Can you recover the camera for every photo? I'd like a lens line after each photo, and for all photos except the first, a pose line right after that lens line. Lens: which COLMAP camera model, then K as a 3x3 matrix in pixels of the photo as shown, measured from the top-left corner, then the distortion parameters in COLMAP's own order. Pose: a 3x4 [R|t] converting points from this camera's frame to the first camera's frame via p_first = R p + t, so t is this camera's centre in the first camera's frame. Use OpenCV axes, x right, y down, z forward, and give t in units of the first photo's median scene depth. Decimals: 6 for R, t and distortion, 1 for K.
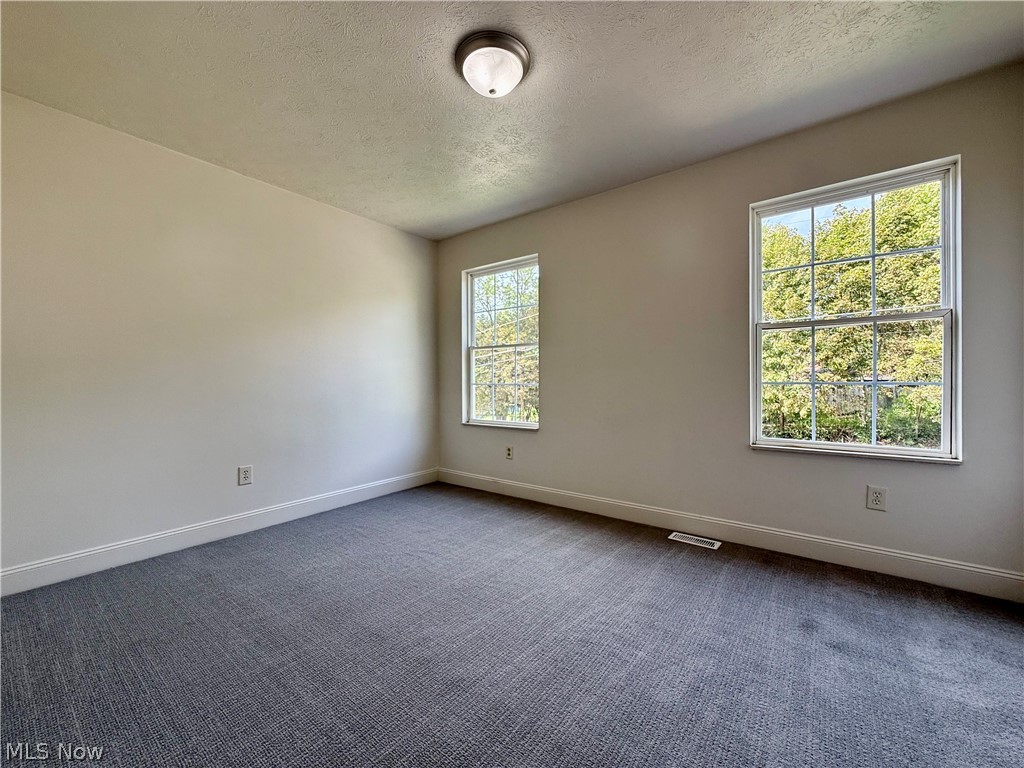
lens RADIAL K [[410.1, 0, 514.7], [0, 410.1, 383.8], [0, 0, 1]] dist [-0.000489, -0.000172]
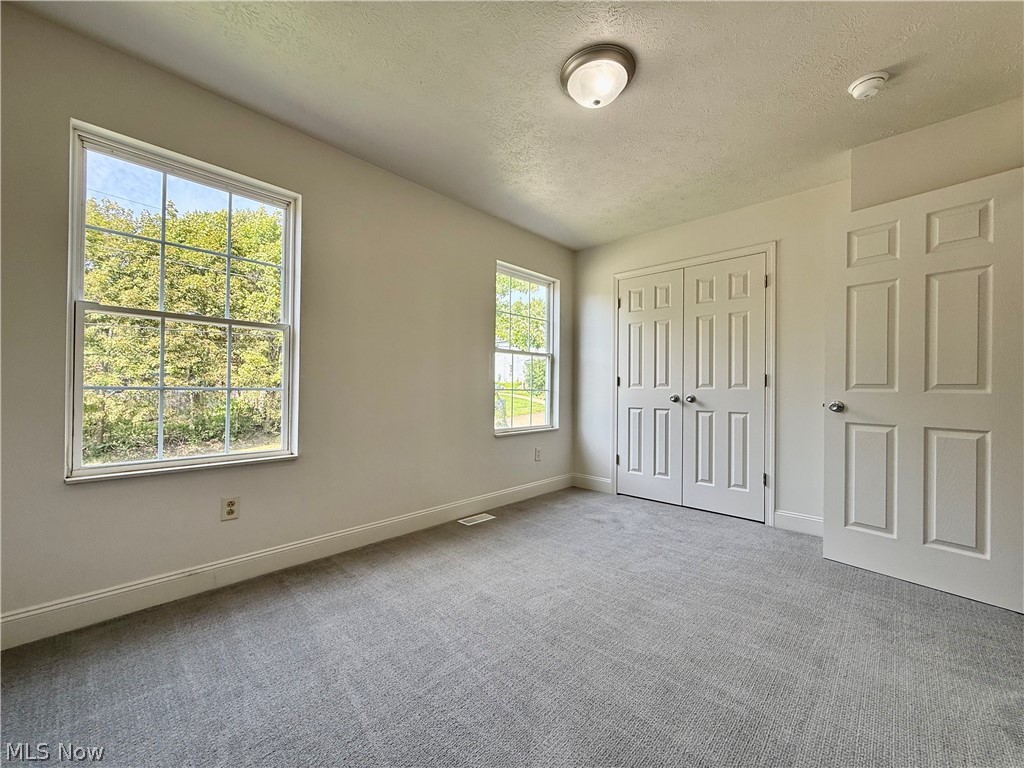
lens RADIAL K [[410.1, 0, 508.7], [0, 410.1, 387.4], [0, 0, 1]] dist [-0.000489, -0.000172]
pose [[0.109559, 0.007085, 0.993955, -0.570609], [-0.006269, 0.999960, -0.006436, -0.000586], [-0.993961, -0.005526, 0.109599, 0.582314]]
